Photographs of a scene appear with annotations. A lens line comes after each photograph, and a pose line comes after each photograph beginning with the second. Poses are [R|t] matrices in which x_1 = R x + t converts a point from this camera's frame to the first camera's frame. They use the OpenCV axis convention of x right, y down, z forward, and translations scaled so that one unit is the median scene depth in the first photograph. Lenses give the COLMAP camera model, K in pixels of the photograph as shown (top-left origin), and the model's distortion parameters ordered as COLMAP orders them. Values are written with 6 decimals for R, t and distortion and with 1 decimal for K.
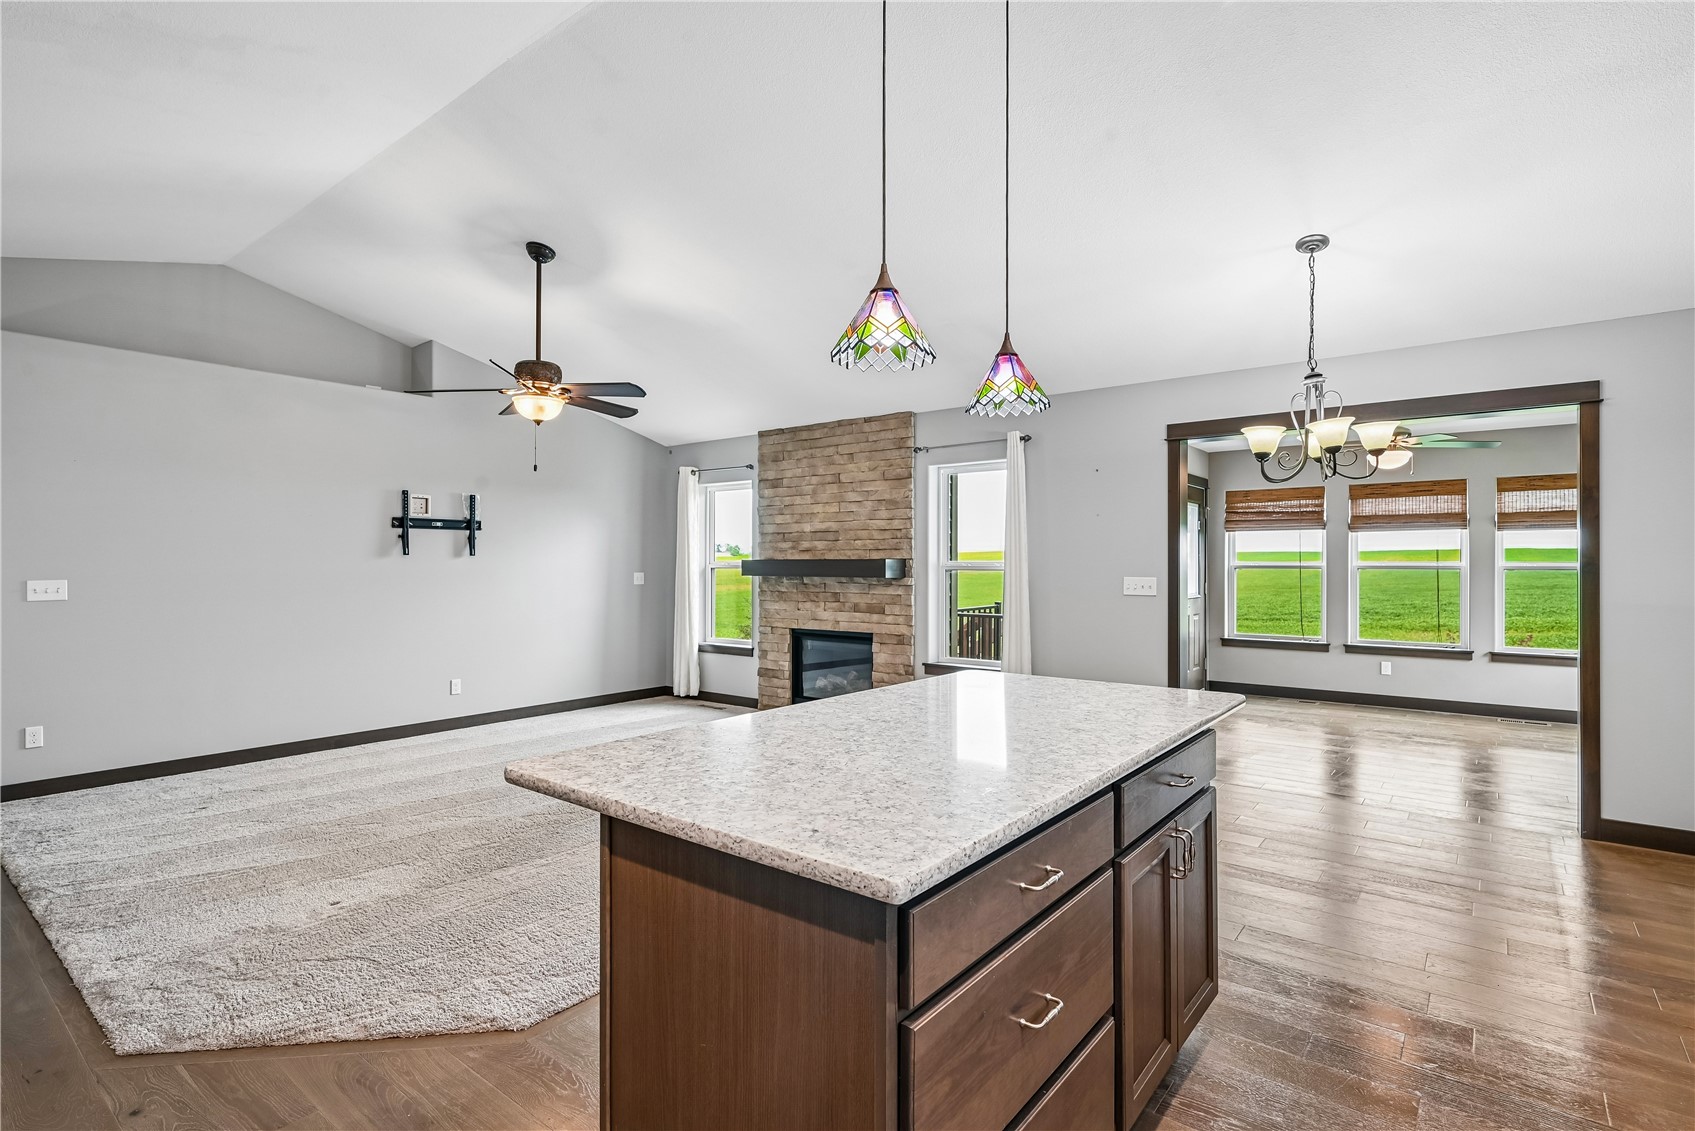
lens RADIAL K [[821.9, 0, 855.1], [0, 821.9, 562.5], [0, 0, 1]] dist [0.011452, -0.000269]
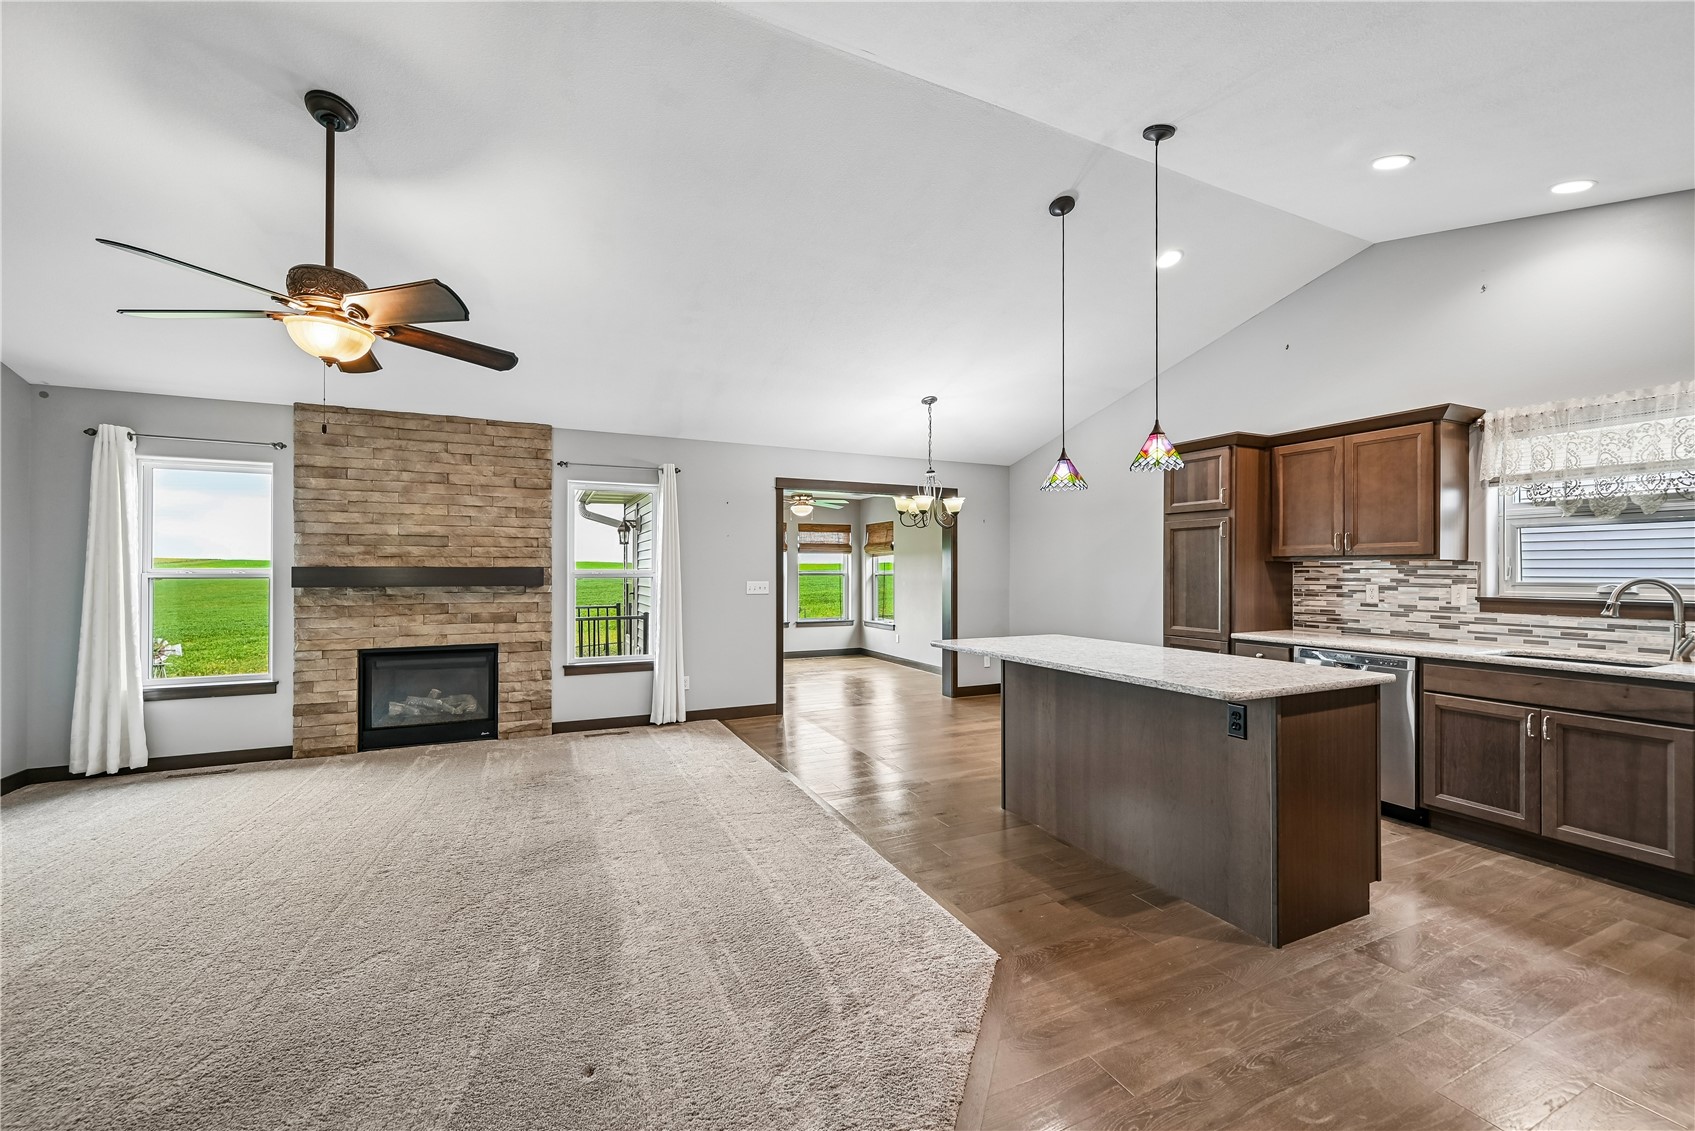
lens RADIAL K [[675.0, 0, 846.1], [0, 675.0, 568.2], [0, 0, 1]] dist [0.003251, 0.000177]
pose [[0.453686, 0.005011, 0.891147, -0.466366], [-0.001039, 0.999986, -0.005094, 0.000726], [-0.891161, 0.001385, 0.453685, 0.249619]]
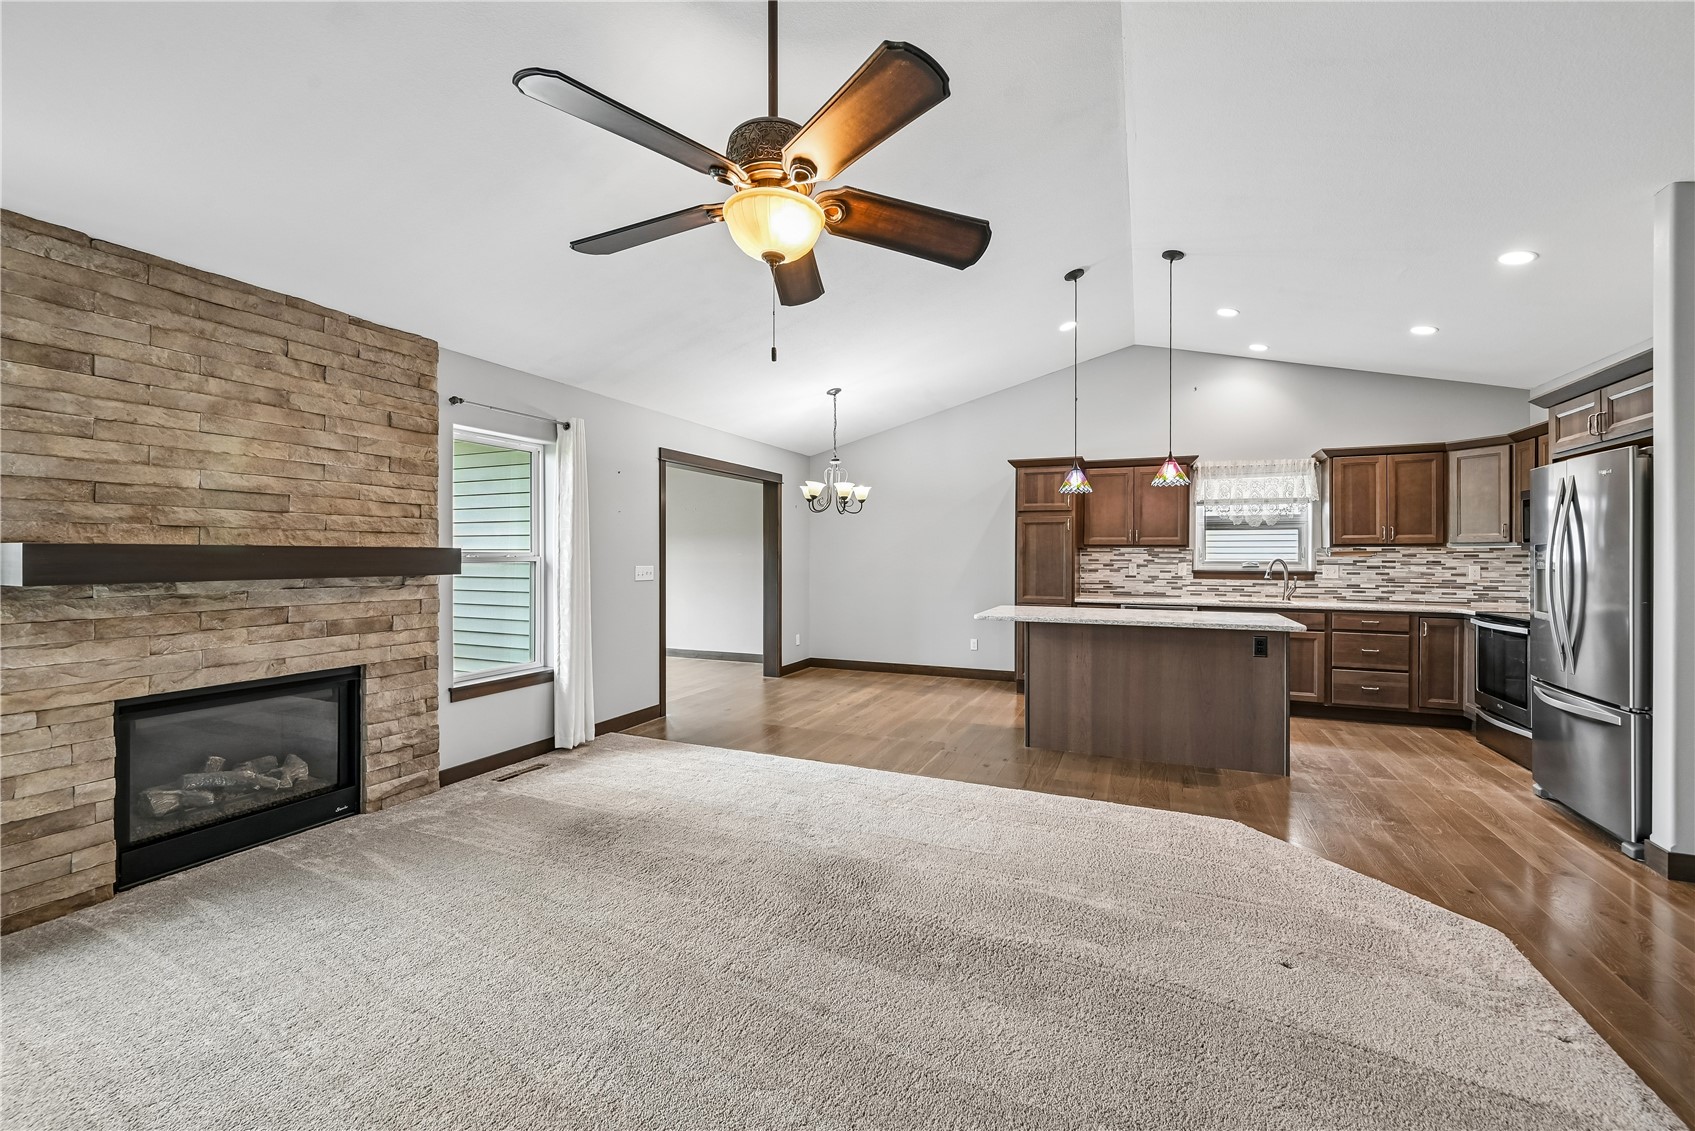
lens RADIAL K [[675.0, 0, 849.8], [0, 675.0, 556.2], [0, 0, 1]] dist [0.003251, 0.000177]
pose [[-0.248135, -0.001527, 0.968724, -0.529457], [-0.001759, 0.999998, 0.001125, 0.001535], [-0.968724, -0.001425, -0.248137, 0.710622]]
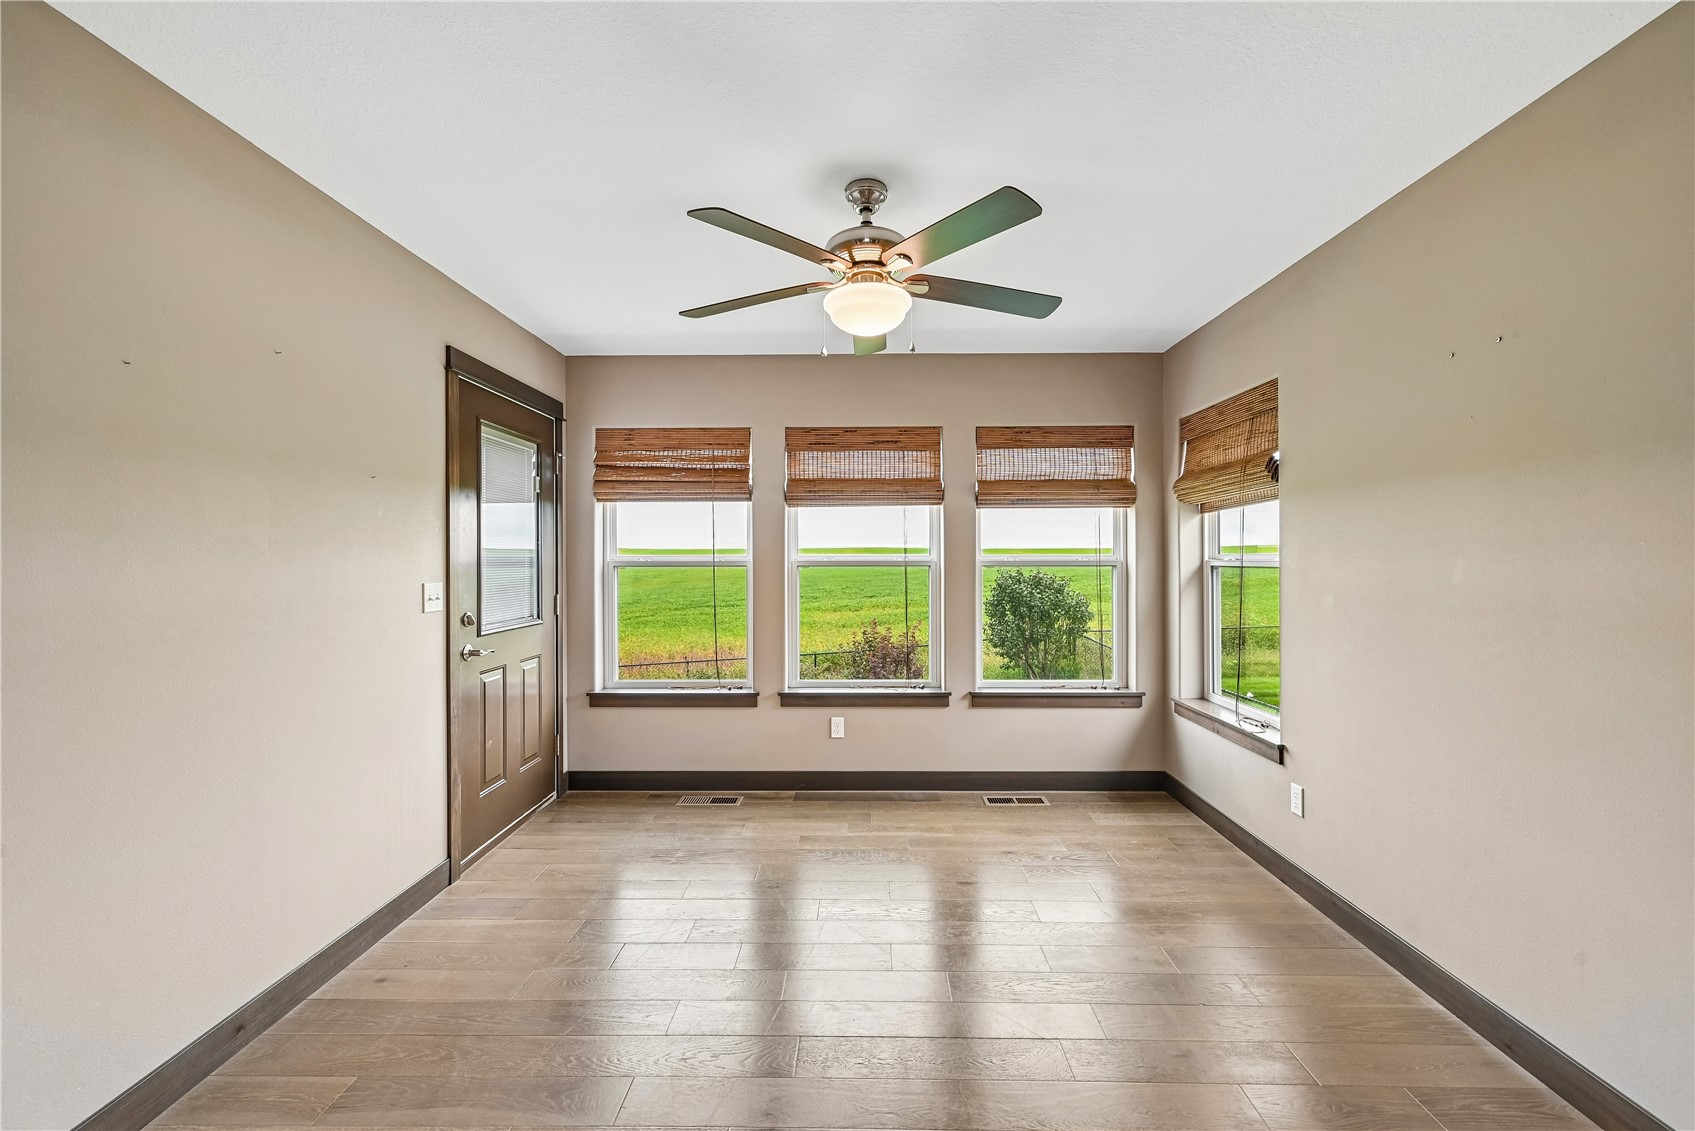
lens RADIAL K [[693.8, 0, 843.3], [0, 693.8, 551.6], [0, 0, 1]] dist [0.002250, 0.000021]
pose [[0.804978, -0.005672, 0.593278, 0.358321], [0.003425, 0.999982, 0.004914, -0.006254], [-0.593295, -0.001924, 0.804983, 0.612308]]
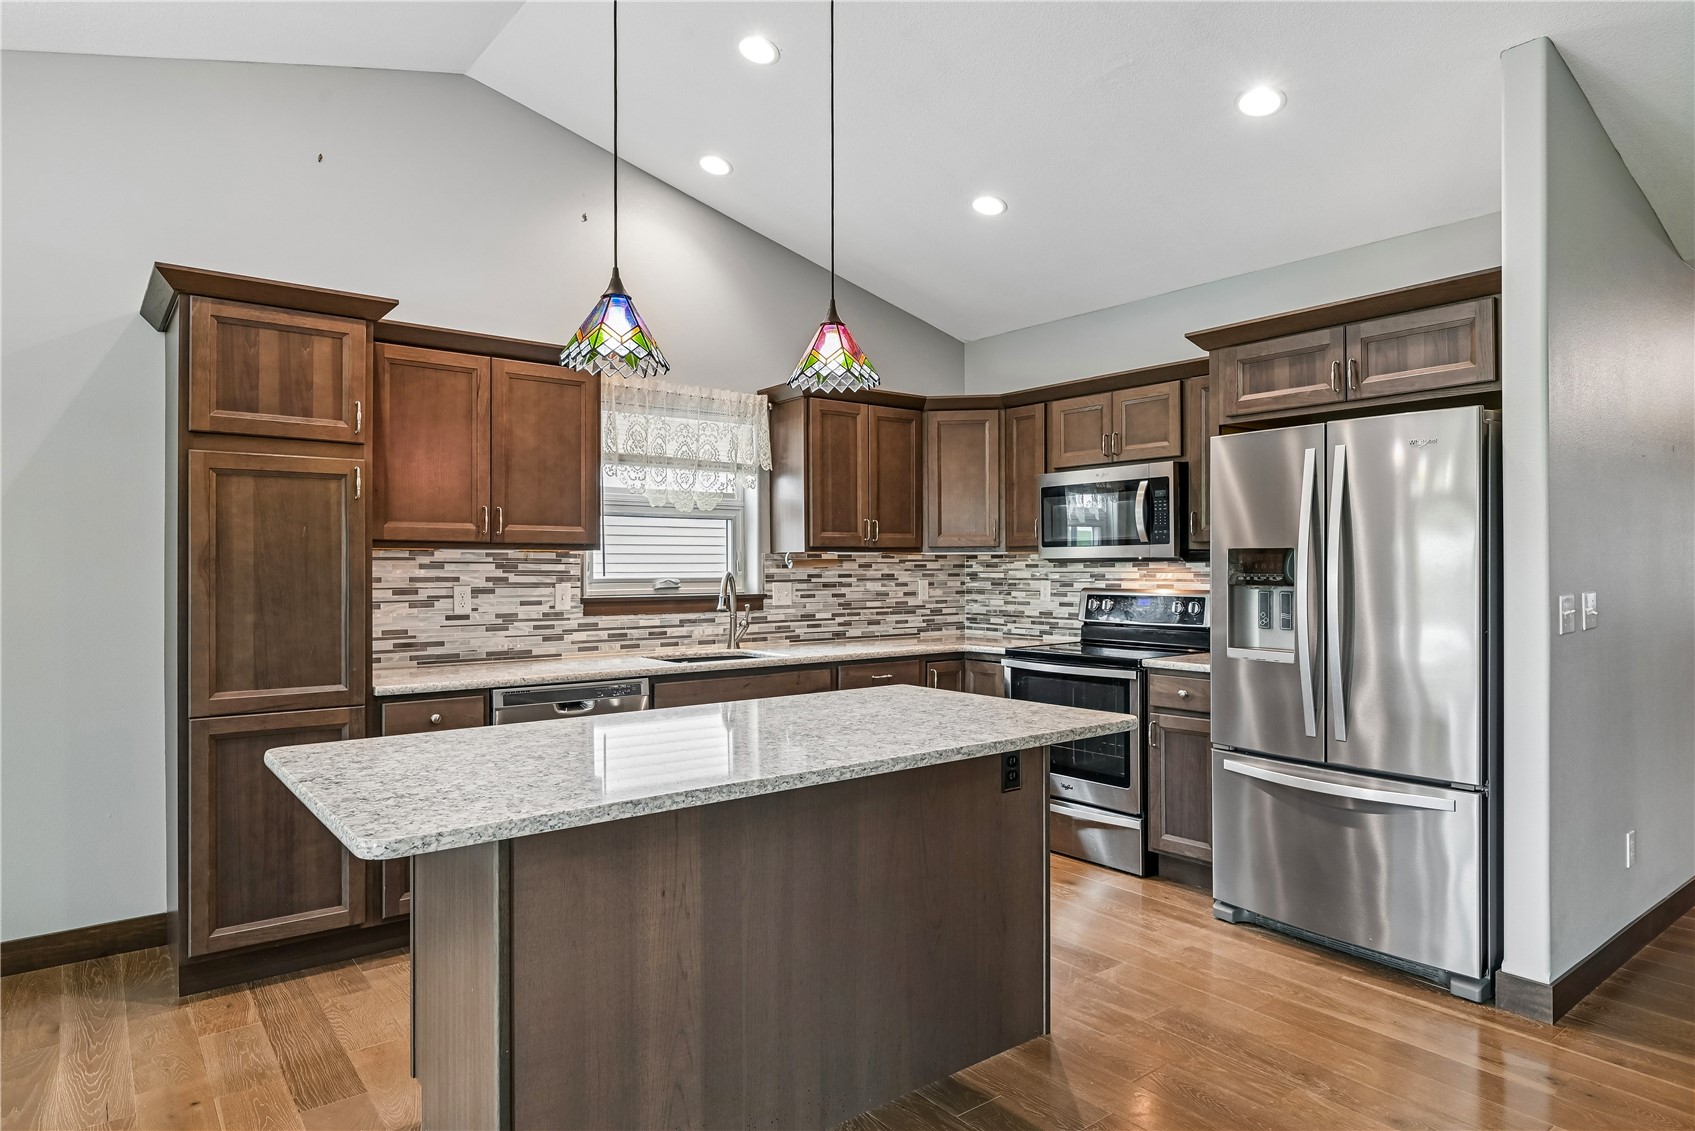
lens RADIAL K [[993.9, 0, 846.5], [0, 993.9, 566.6], [0, 0, 1]] dist [0.001438, 0.000194]
pose [[-0.970701, 0.004003, 0.240257, -0.087865], [0.003890, 0.999992, -0.000945, 0.001555], [-0.240259, 0.000017, -0.970709, 0.614352]]
